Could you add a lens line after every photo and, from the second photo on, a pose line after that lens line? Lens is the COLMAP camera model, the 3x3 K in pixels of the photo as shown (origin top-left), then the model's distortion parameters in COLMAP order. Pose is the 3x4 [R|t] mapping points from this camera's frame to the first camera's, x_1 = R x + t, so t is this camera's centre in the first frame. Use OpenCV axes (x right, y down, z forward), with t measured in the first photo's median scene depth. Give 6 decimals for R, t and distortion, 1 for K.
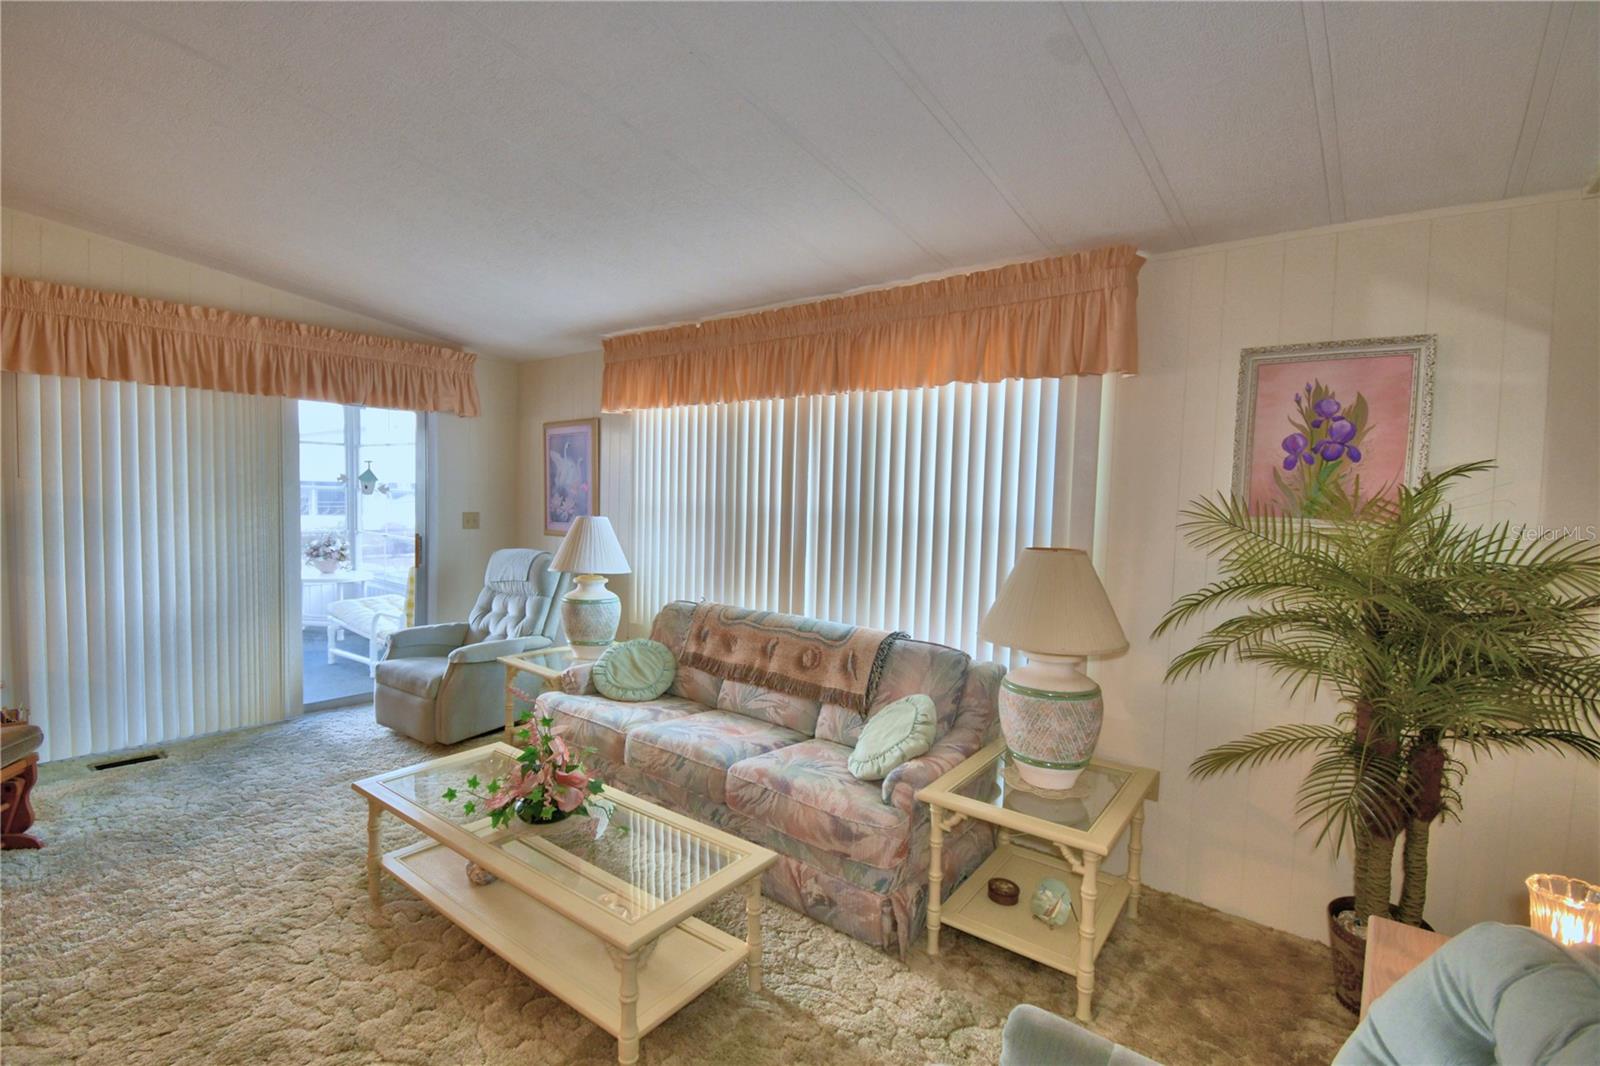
lens RADIAL K [[716.6, 0, 791.0], [0, 716.6, 534.8], [0, 0, 1]] dist [0.024599, -0.030147]
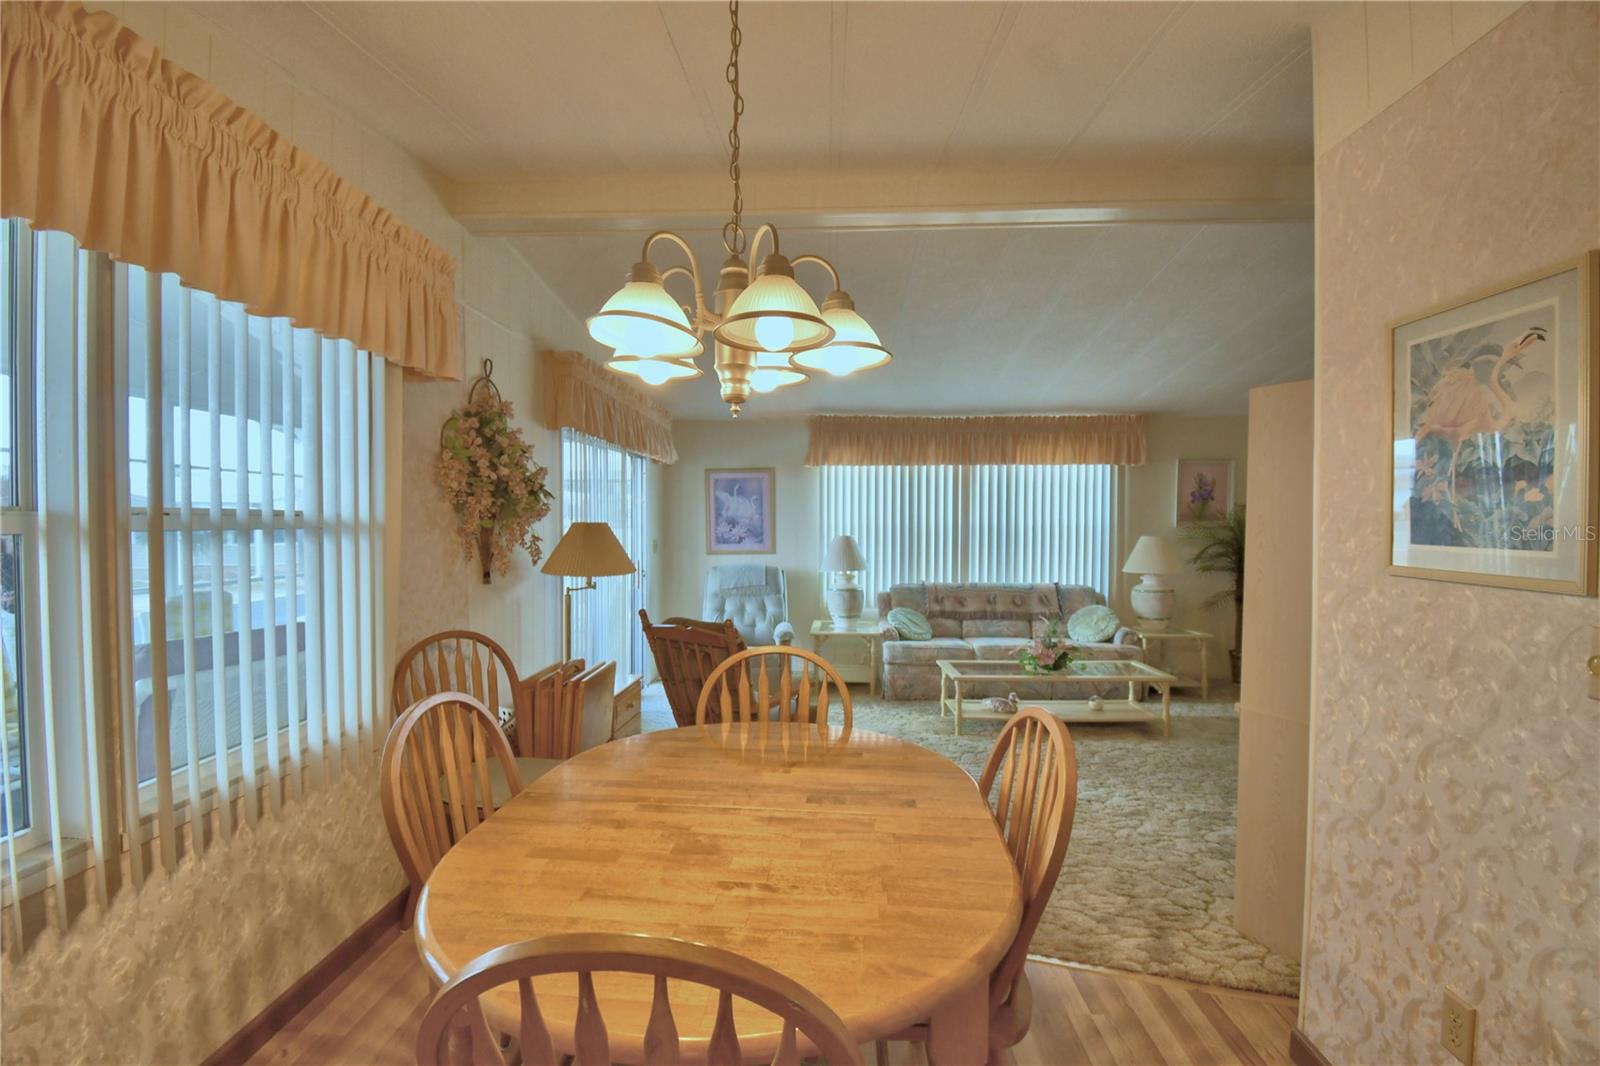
lens RADIAL K [[699.3, 0, 792.6], [0, 699.3, 532.2], [0, 0, 1]] dist [0.020748, -0.025910]
pose [[0.815029, -0.037313, 0.578217, -1.505191], [0.055477, 0.998365, -0.013771, -0.022069], [-0.576758, 0.043302, 0.815766, -0.206172]]
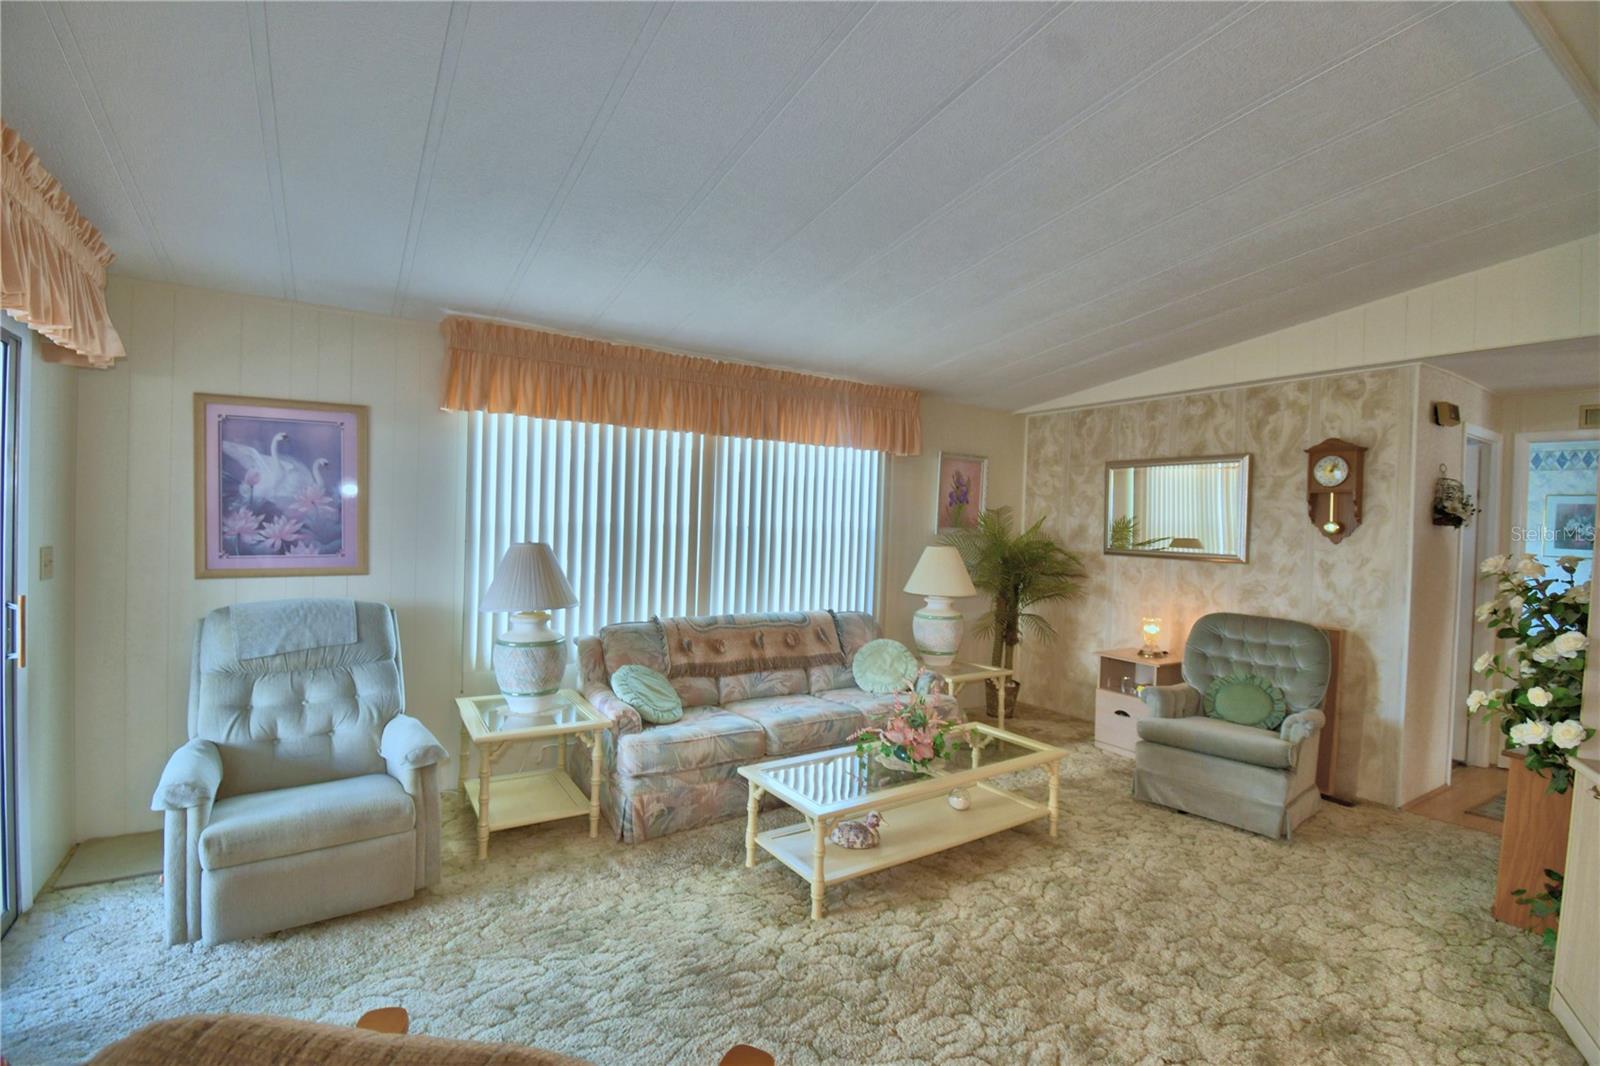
lens RADIAL K [[716.6, 0, 791.0], [0, 716.6, 534.8], [0, 0, 1]] dist [0.024599, -0.030147]
pose [[0.336363, -0.035829, 0.941051, -1.172866], [0.032949, 0.999112, 0.026262, -0.056643], [-0.941156, 0.022173, 0.337244, 0.516882]]
